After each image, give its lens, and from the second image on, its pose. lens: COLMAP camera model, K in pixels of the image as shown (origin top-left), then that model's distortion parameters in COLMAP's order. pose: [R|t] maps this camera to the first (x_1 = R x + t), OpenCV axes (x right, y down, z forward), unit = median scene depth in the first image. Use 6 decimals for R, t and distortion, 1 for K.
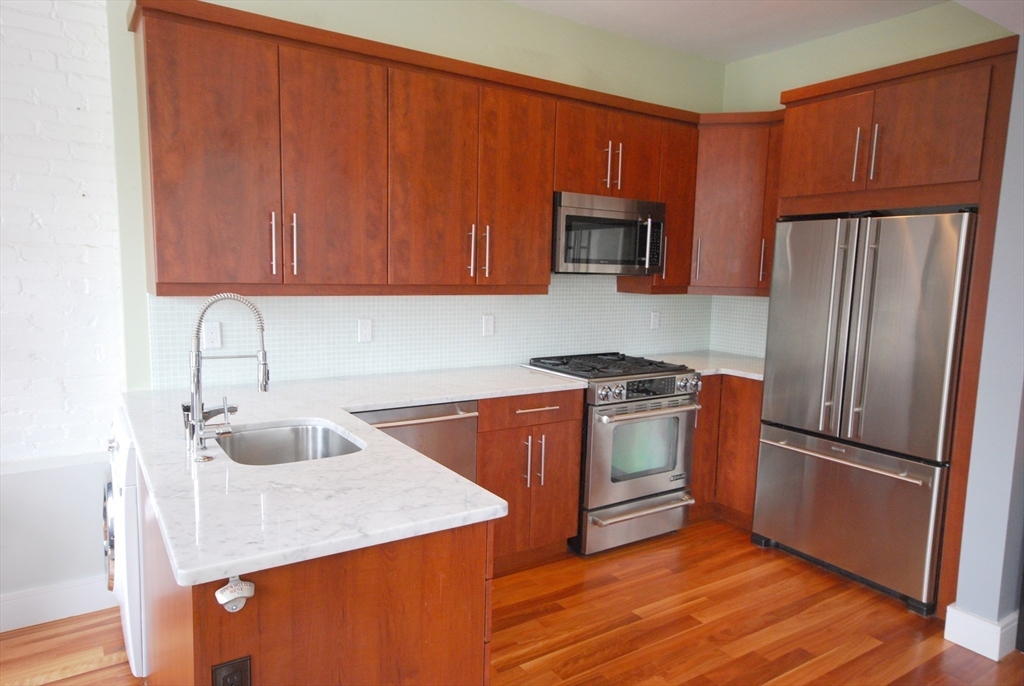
lens RADIAL K [[664.7, 0, 512.0], [0, 664.7, 343.0], [0, 0, 1]] dist [0.021712, -0.000817]
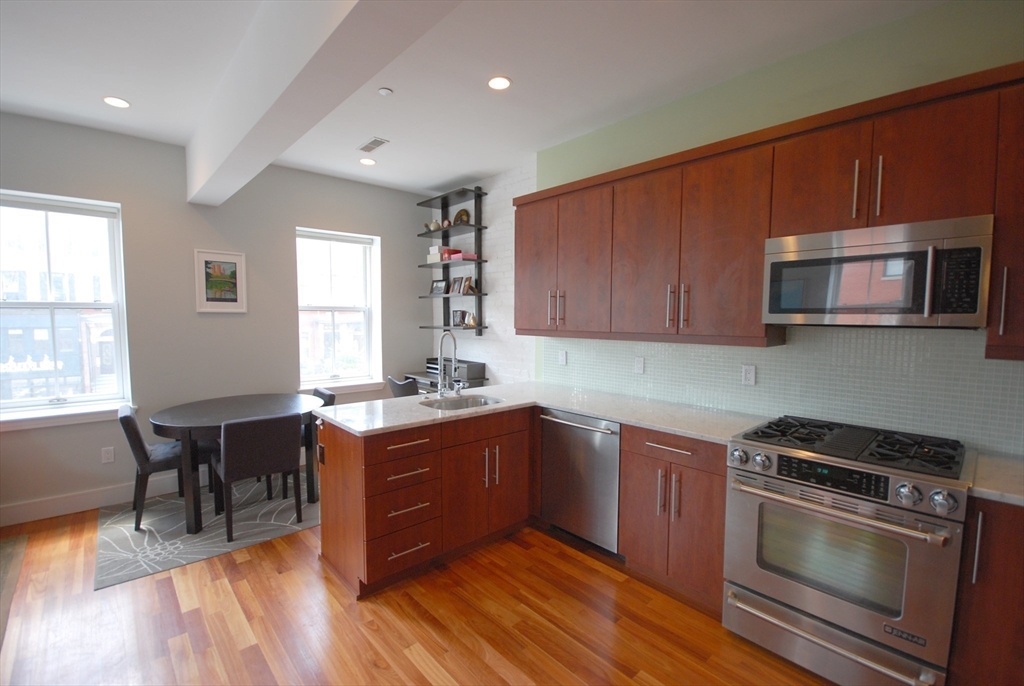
lens RADIAL K [[459.6, 0, 514.4], [0, 459.6, 345.1], [0, 0, 1]] dist [-0.001629, -0.000657]
pose [[0.147674, 0.040051, -0.988225, 0.902871], [-0.113429, 0.993273, 0.023305, -0.069890], [0.982510, 0.108651, 0.151223, 0.758438]]
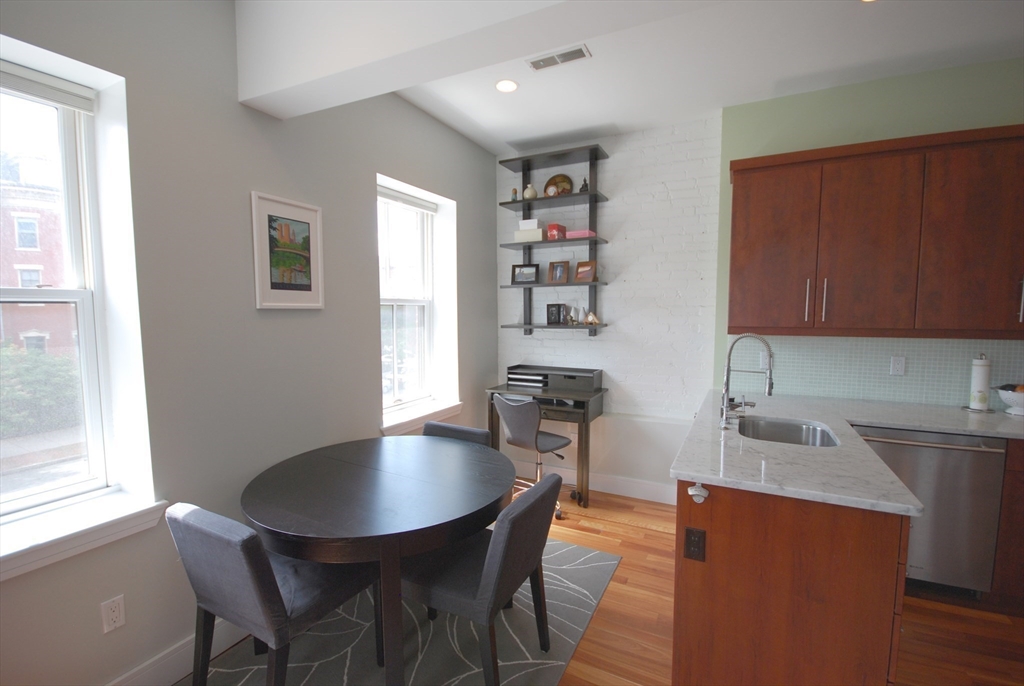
lens RADIAL K [[459.6, 0, 514.4], [0, 459.6, 345.1], [0, 0, 1]] dist [-0.001629, -0.000657]
pose [[0.501196, 0.040913, -0.864366, 0.203042], [-0.082756, 0.996569, -0.000815, 0.003244], [0.861368, 0.071940, 0.502862, -0.057897]]
